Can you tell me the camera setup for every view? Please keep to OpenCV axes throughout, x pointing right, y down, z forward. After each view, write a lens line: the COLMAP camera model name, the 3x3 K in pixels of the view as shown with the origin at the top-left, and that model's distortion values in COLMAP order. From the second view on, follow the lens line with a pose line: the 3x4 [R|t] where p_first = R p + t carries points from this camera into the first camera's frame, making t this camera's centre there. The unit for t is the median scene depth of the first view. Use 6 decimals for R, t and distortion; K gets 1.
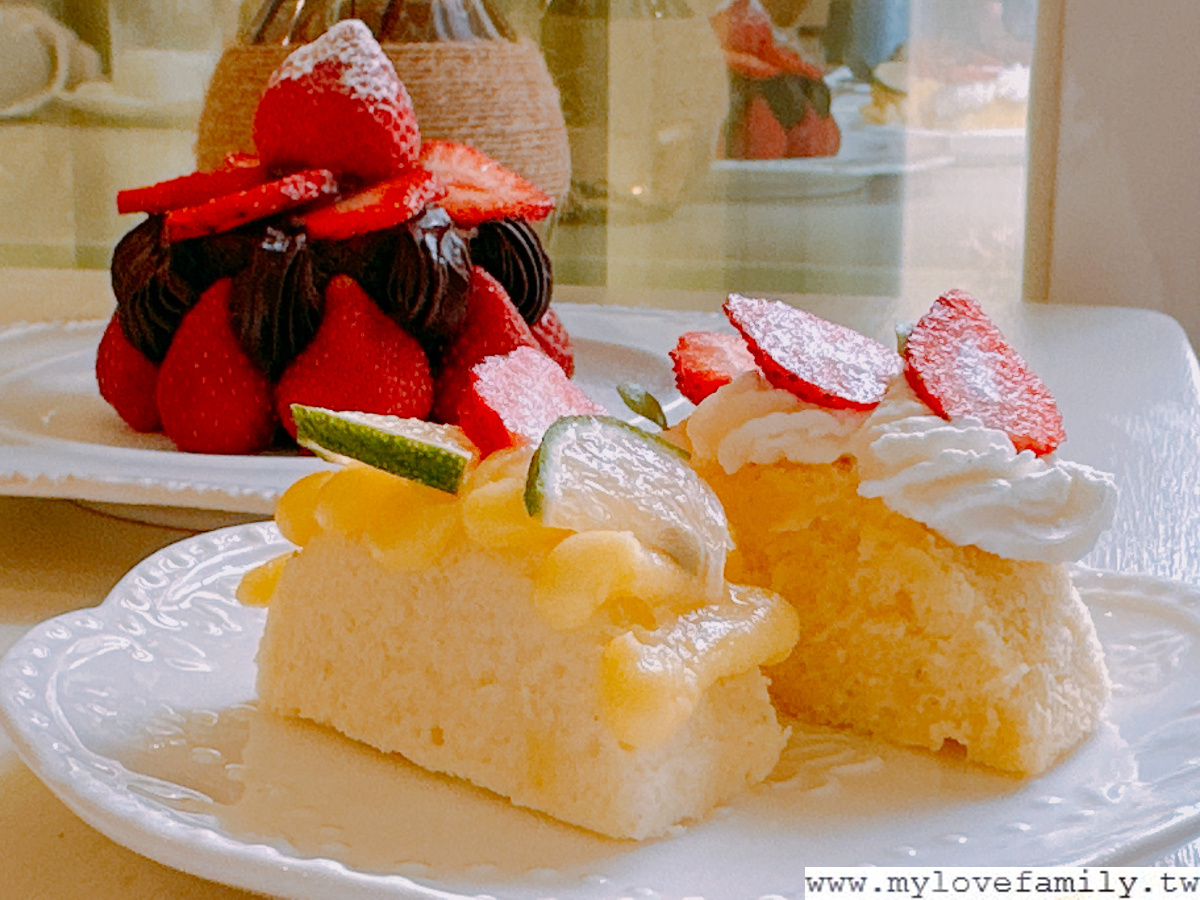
lens RADIAL K [[1889.9, 0, 598.9], [0, 1889.9, 454.0], [0, 0, 1]] dist [0.073189, 0.027582]
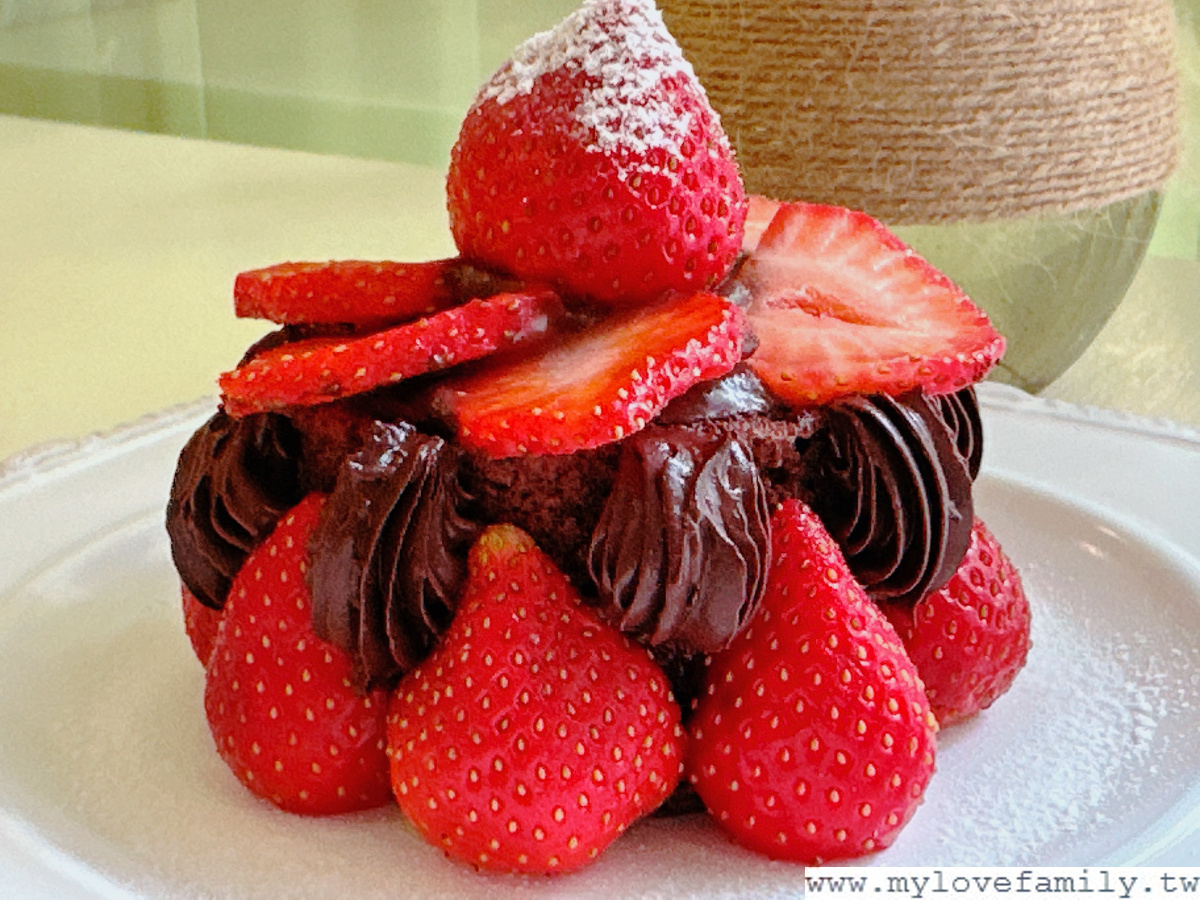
lens RADIAL K [[1889.9, 0, 598.9], [0, 1889.9, 454.0], [0, 0, 1]] dist [0.073189, 0.027582]
pose [[0.920565, 0.115551, -0.373107, 0.071654], [-0.067870, 0.988029, 0.138538, -0.175539], [0.384649, -0.102210, 0.917387, 0.516574]]
